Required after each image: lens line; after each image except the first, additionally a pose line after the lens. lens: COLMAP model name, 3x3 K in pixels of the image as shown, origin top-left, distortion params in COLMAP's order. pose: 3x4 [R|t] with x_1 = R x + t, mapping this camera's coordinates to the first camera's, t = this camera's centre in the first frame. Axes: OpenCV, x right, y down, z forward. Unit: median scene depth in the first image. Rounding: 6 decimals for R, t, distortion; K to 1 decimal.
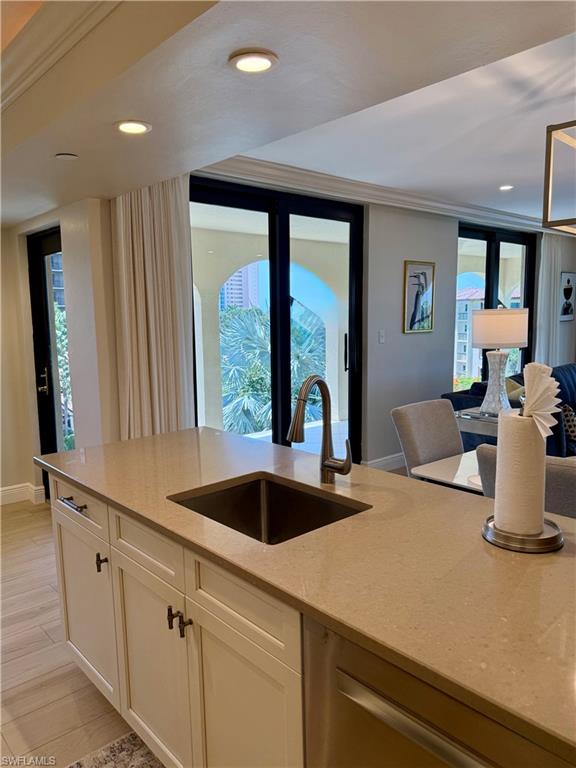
lens RADIAL K [[562.1, 0, 284.4], [0, 562.1, 390.6], [0, 0, 1]] dist [0.040777, -0.057636]
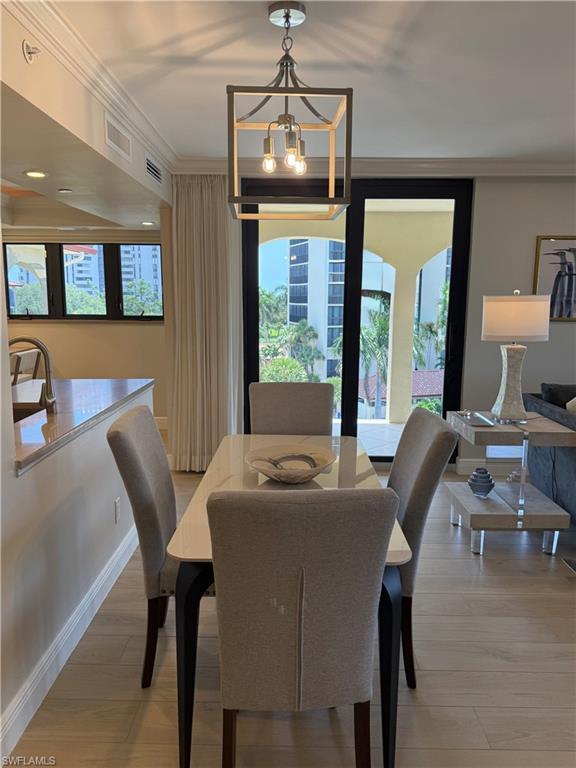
lens RADIAL K [[562.1, 0, 295.7], [0, 562.1, 376.7], [0, 0, 1]] dist [0.040777, -0.057636]
pose [[0.758085, 0.111596, -0.642536, 0.464272], [-0.105653, 0.993251, 0.047855, -0.019236], [0.643540, 0.031608, 0.764759, 0.106153]]
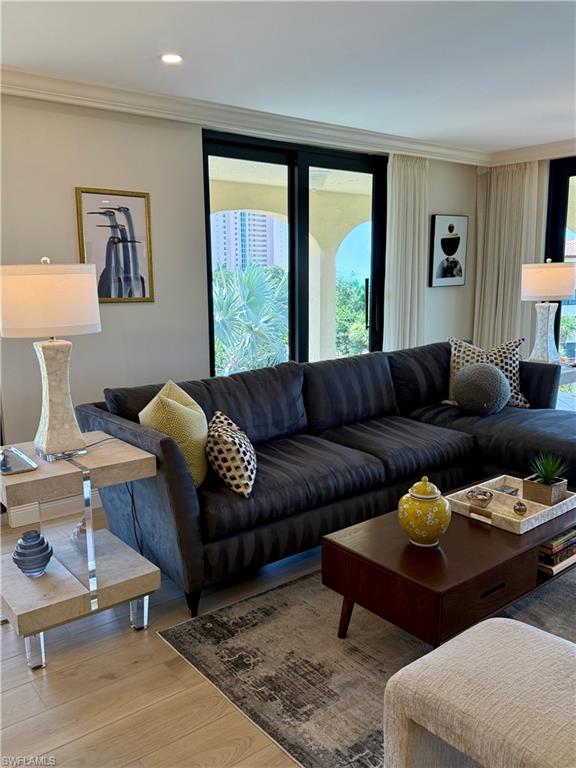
lens RADIAL K [[620.8, 0, 286.6], [0, 620.8, 387.2], [0, 0, 1]] dist [0.031703, -0.020361]
pose [[0.999553, 0.006842, -0.029107, 0.428183], [-0.005674, 0.999183, 0.040016, -0.033702], [0.029357, -0.039833, 0.998775, 0.274991]]
